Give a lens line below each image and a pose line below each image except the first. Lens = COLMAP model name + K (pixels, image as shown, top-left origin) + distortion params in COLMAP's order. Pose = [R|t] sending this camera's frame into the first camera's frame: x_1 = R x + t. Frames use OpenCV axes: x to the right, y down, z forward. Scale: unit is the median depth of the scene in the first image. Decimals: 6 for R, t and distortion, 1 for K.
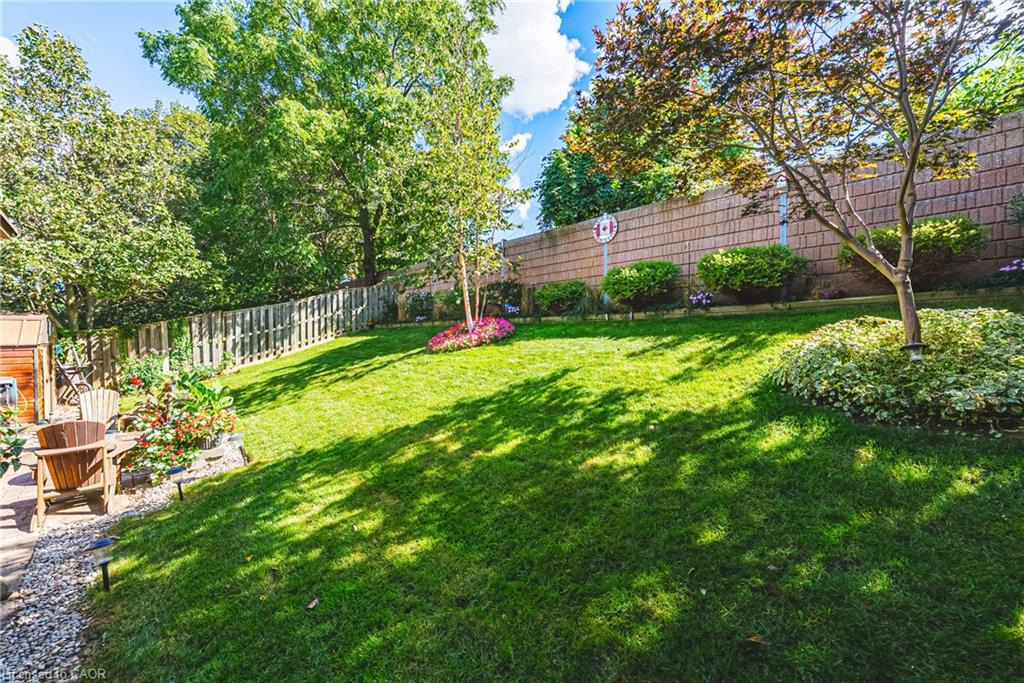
lens RADIAL K [[389.3, 0, 510.3], [0, 389.3, 343.0], [0, 0, 1]] dist [-0.000926, -0.000113]
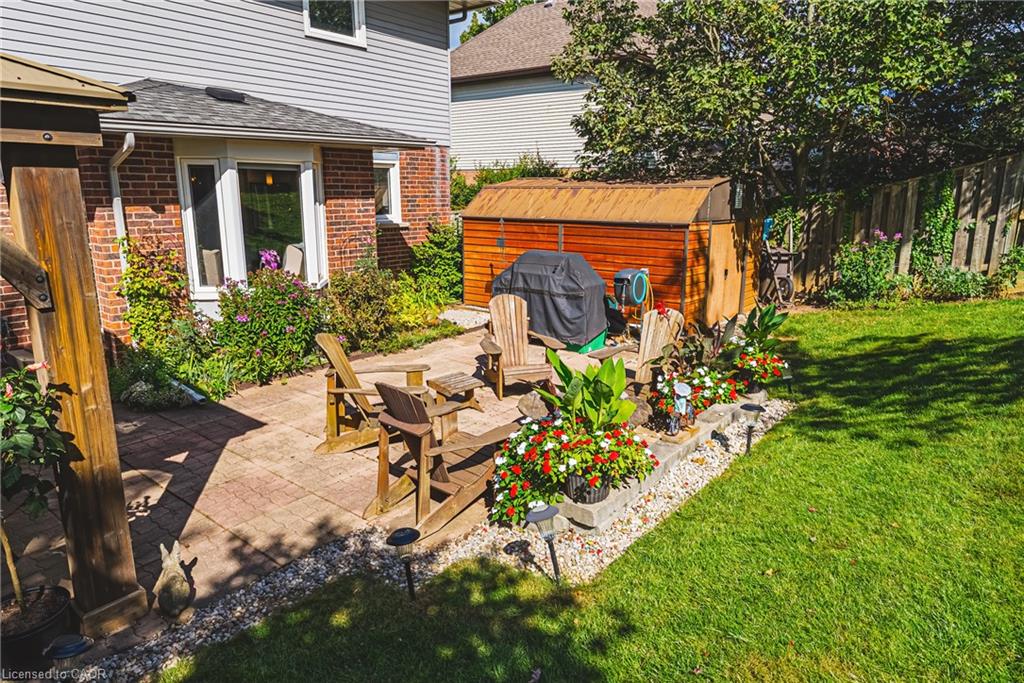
lens RADIAL K [[624.9, 0, 510.8], [0, 624.9, 335.2], [0, 0, 1]] dist [-0.000722, 0.000958]
pose [[0.058690, 0.229042, -0.971646, -0.062921], [-0.008175, 0.973401, 0.228962, -0.040640], [0.998243, -0.005494, 0.059002, 0.443688]]
